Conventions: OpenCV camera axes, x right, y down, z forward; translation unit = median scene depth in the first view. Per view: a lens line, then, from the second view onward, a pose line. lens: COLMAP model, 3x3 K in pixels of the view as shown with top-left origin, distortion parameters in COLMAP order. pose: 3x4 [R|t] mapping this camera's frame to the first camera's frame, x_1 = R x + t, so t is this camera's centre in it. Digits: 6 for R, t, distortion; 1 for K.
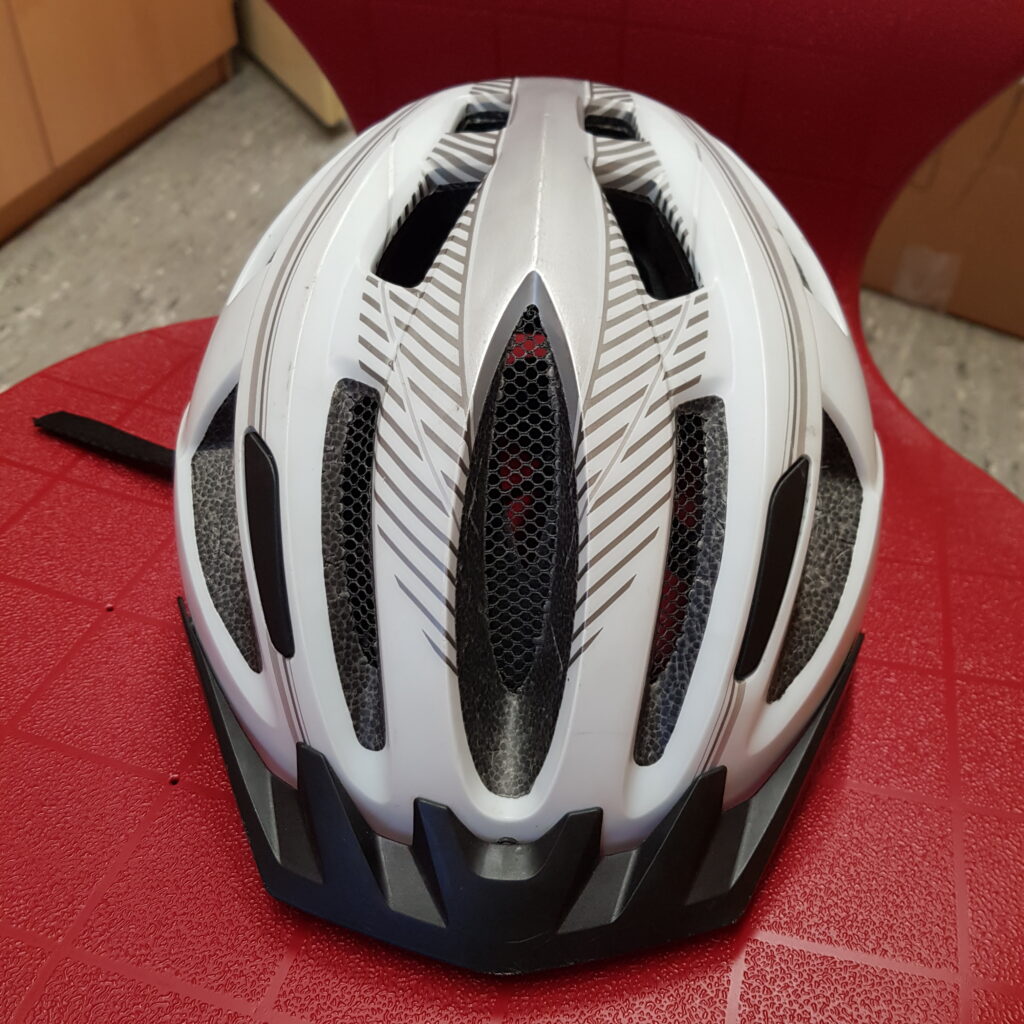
lens RADIAL K [[1018.9, 0, 552.4], [0, 1018.9, 508.3], [0, 0, 1]] dist [-0.002954, 0.000000]
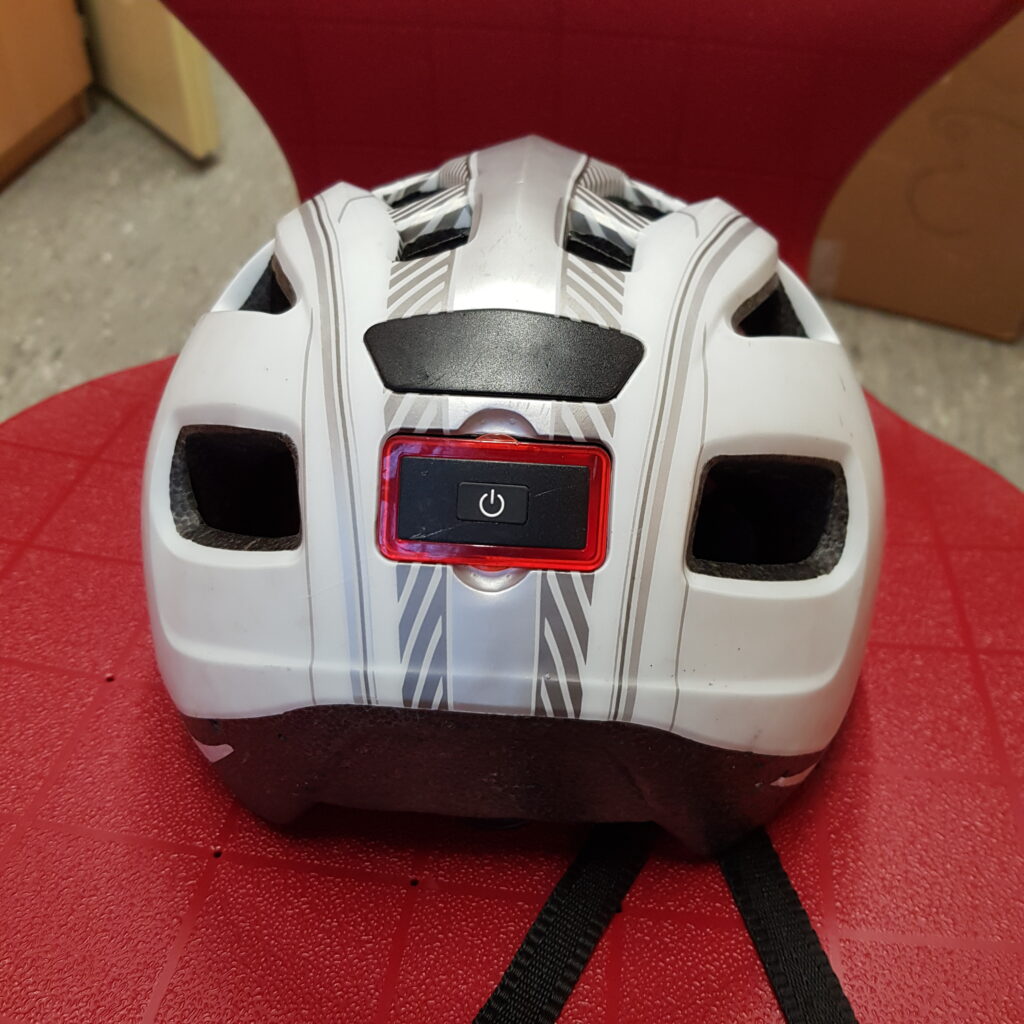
lens RADIAL K [[1018.9, 0, 514.9], [0, 1018.9, 511.3], [0, 0, 1]] dist [-0.002954, 0.000000]
pose [[0.991529, -0.098250, 0.084960, -0.130524], [0.099139, 0.995054, -0.006299, -0.012503], [-0.083921, 0.014669, 0.996364, 0.029012]]
